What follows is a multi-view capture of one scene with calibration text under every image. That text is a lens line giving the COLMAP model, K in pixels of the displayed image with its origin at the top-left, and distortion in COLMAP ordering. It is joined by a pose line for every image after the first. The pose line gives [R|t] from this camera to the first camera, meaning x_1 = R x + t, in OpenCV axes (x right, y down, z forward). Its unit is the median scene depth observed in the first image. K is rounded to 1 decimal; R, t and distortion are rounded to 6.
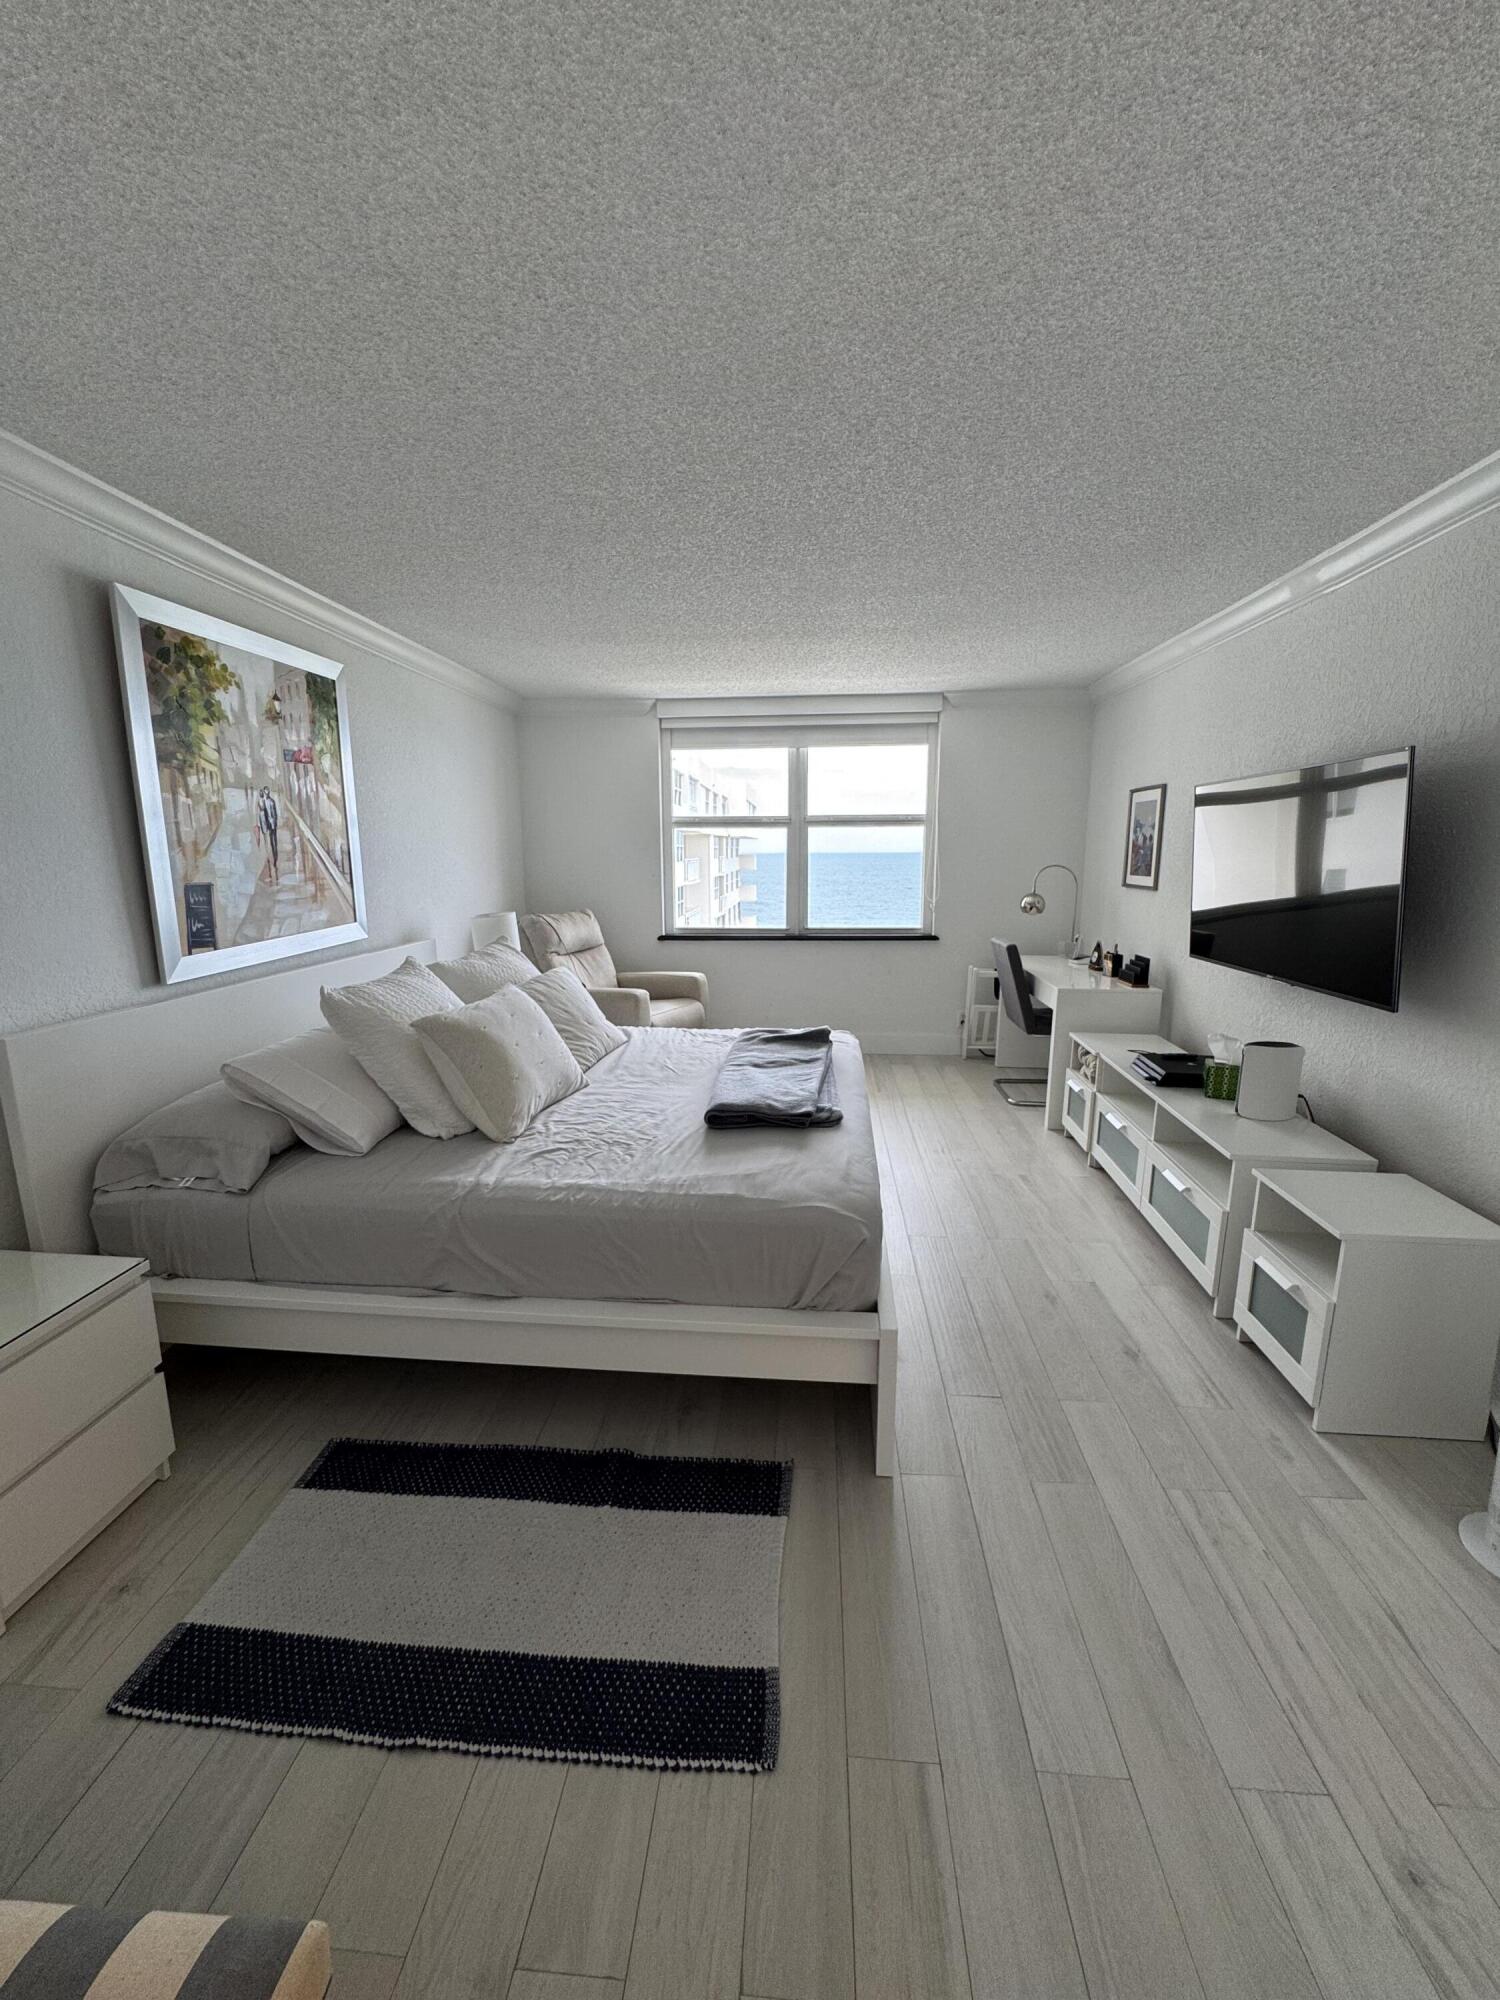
lens RADIAL K [[801.6, 0, 747.4], [0, 801.6, 1000.1], [0, 0, 1]] dist [-0.004304, 0.000210]
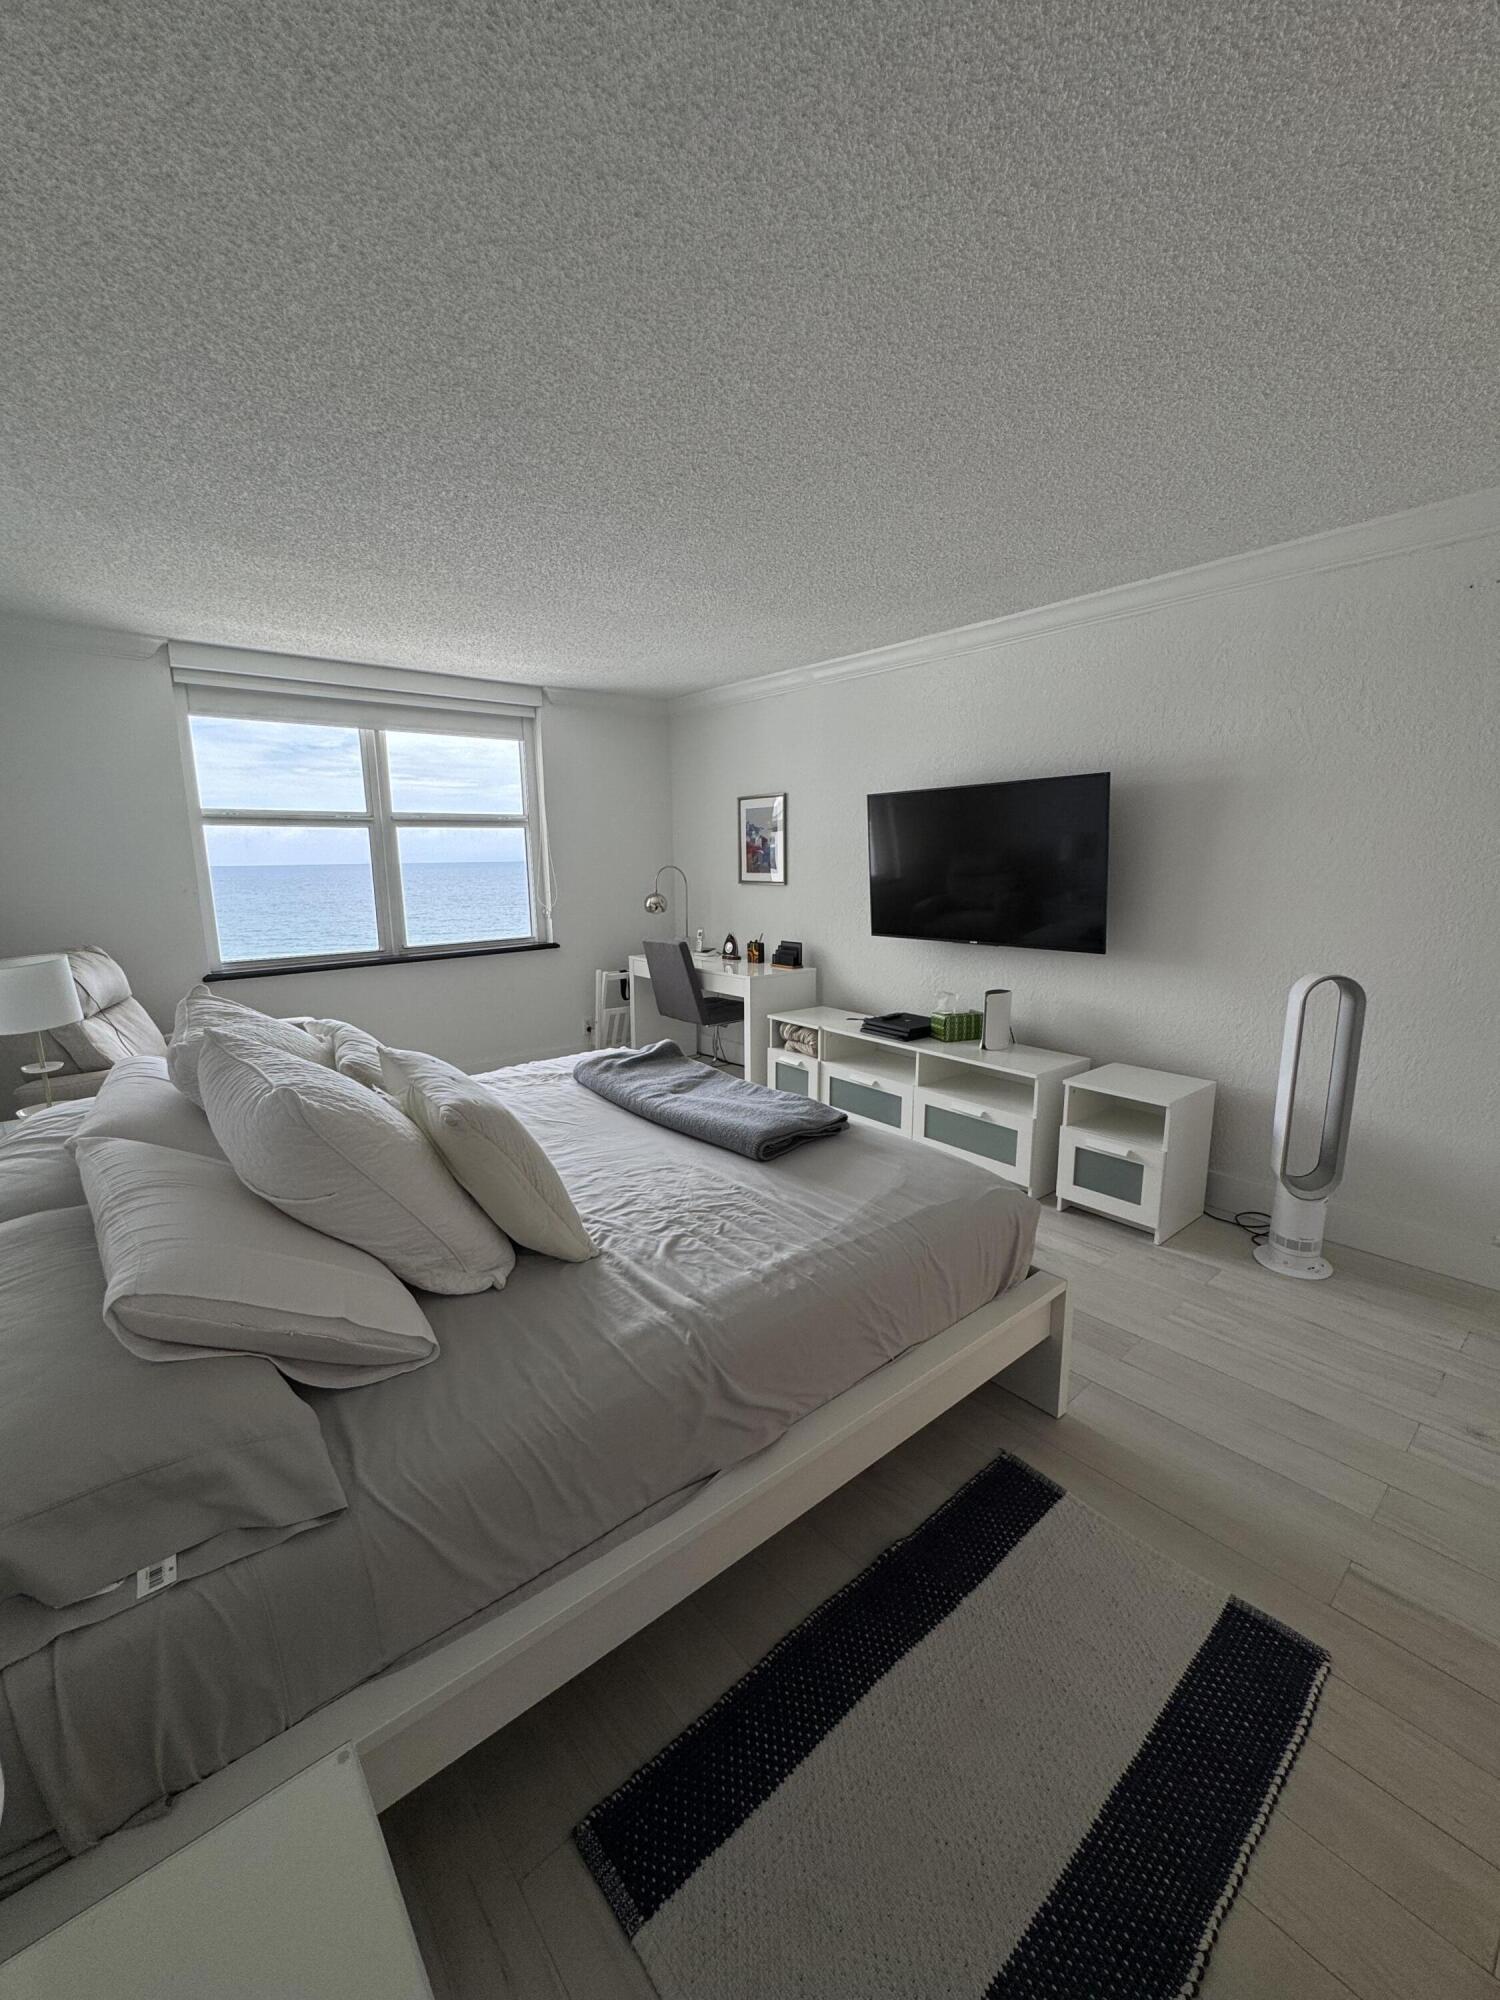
lens RADIAL K [[801.6, 0, 753.2], [0, 801.6, 1001.1], [0, 0, 1]] dist [-0.004304, 0.000210]
pose [[0.706507, -0.131902, 0.695305, -0.295203], [0.140292, 0.989083, 0.045081, -0.024380], [-0.693661, 0.065696, 0.717299, 0.175246]]
